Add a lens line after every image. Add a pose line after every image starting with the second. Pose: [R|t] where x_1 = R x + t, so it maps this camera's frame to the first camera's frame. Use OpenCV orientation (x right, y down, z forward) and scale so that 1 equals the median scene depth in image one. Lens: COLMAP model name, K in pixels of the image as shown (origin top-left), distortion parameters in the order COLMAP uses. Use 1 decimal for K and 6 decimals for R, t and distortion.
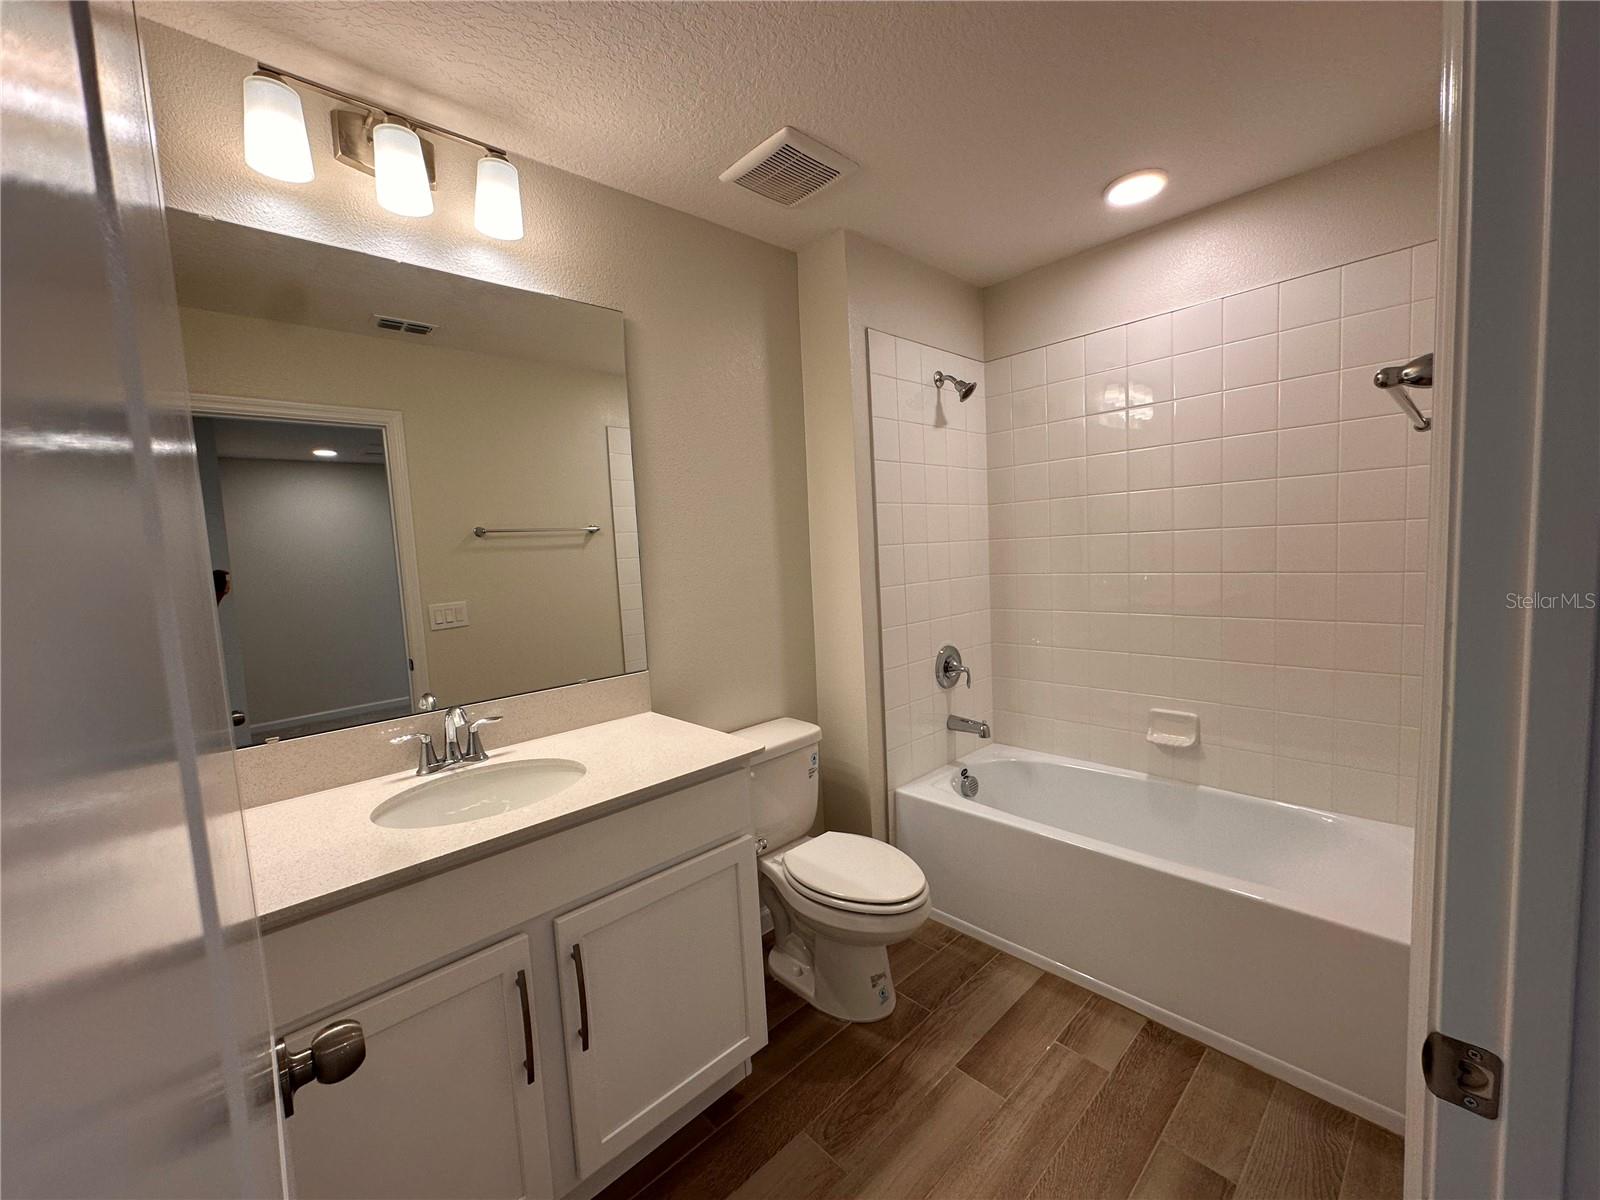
lens RADIAL K [[639.3, 0, 802.2], [0, 639.3, 601.6], [0, 0, 1]] dist [-0.000589, 0.000030]
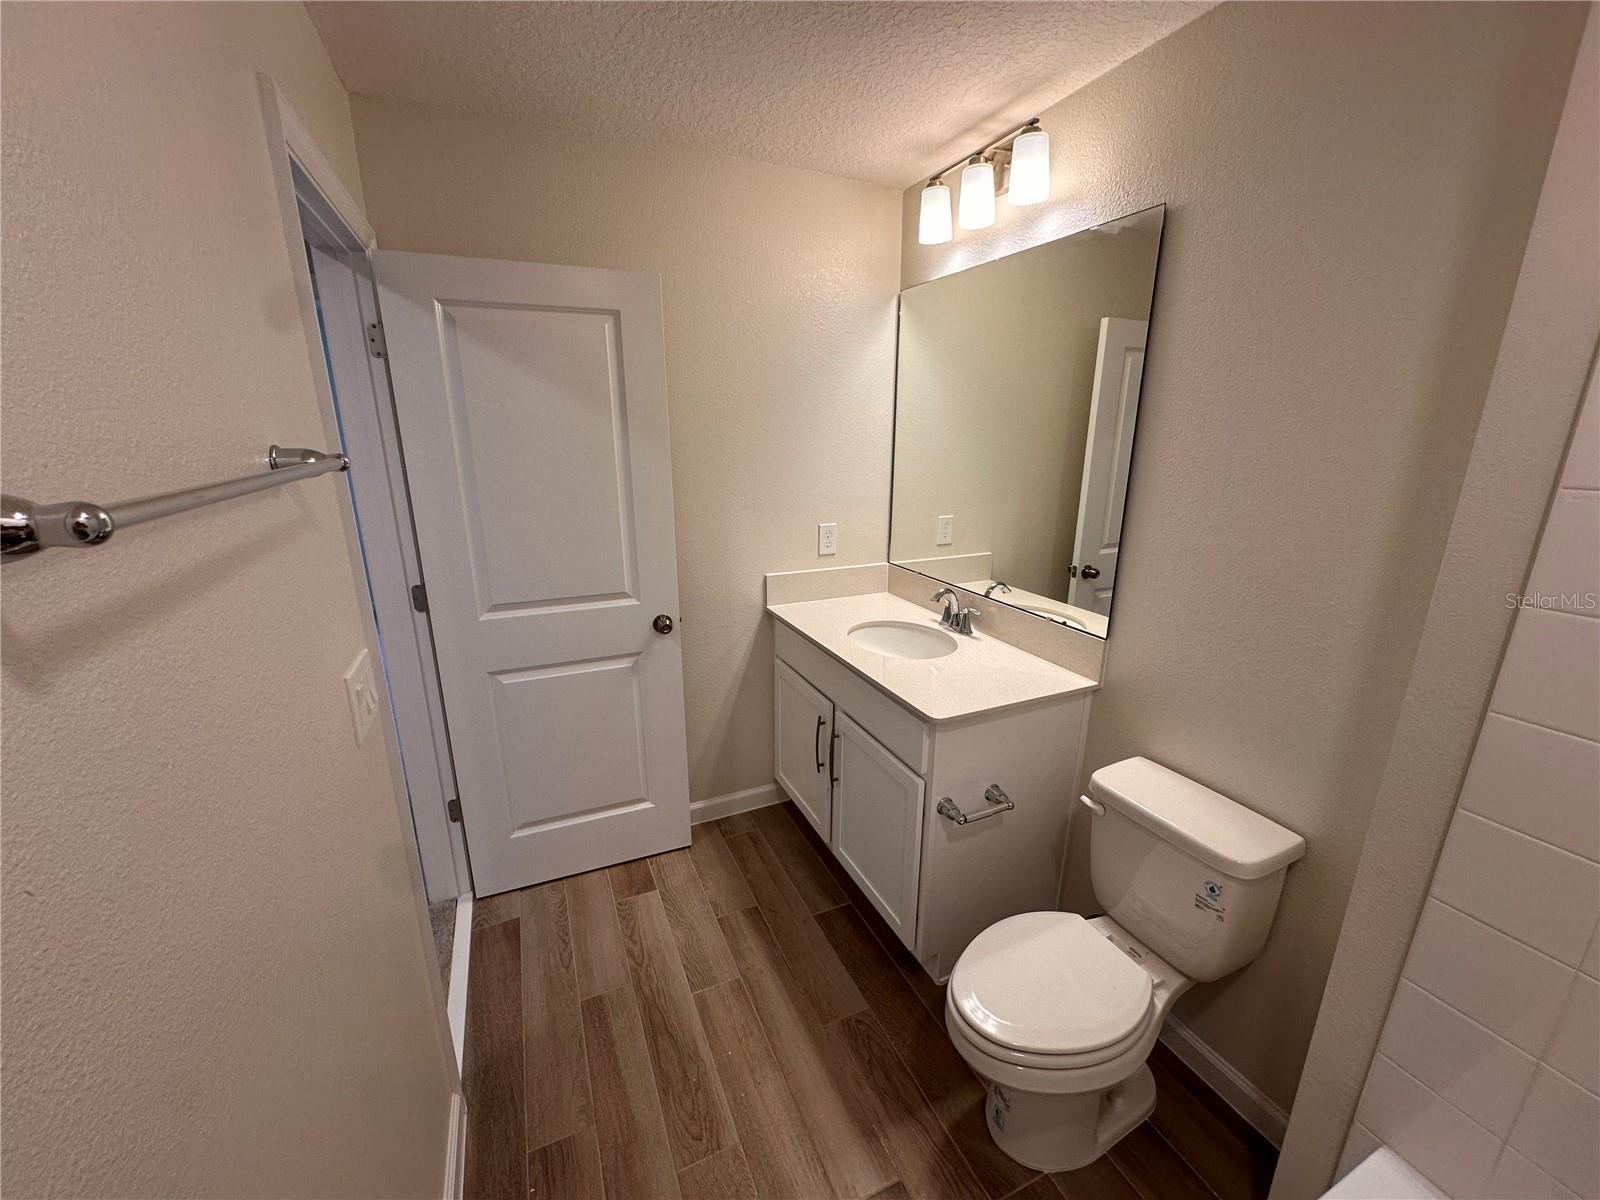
lens RADIAL K [[639.3, 0, 802.2], [0, 639.3, 601.6], [0, 0, 1]] dist [-0.000589, 0.000030]
pose [[-0.325653, 0.306392, -0.894469, 0.846450], [-0.063637, 0.936790, 0.344057, -0.280925], [0.943345, 0.168965, -0.285571, 1.047769]]
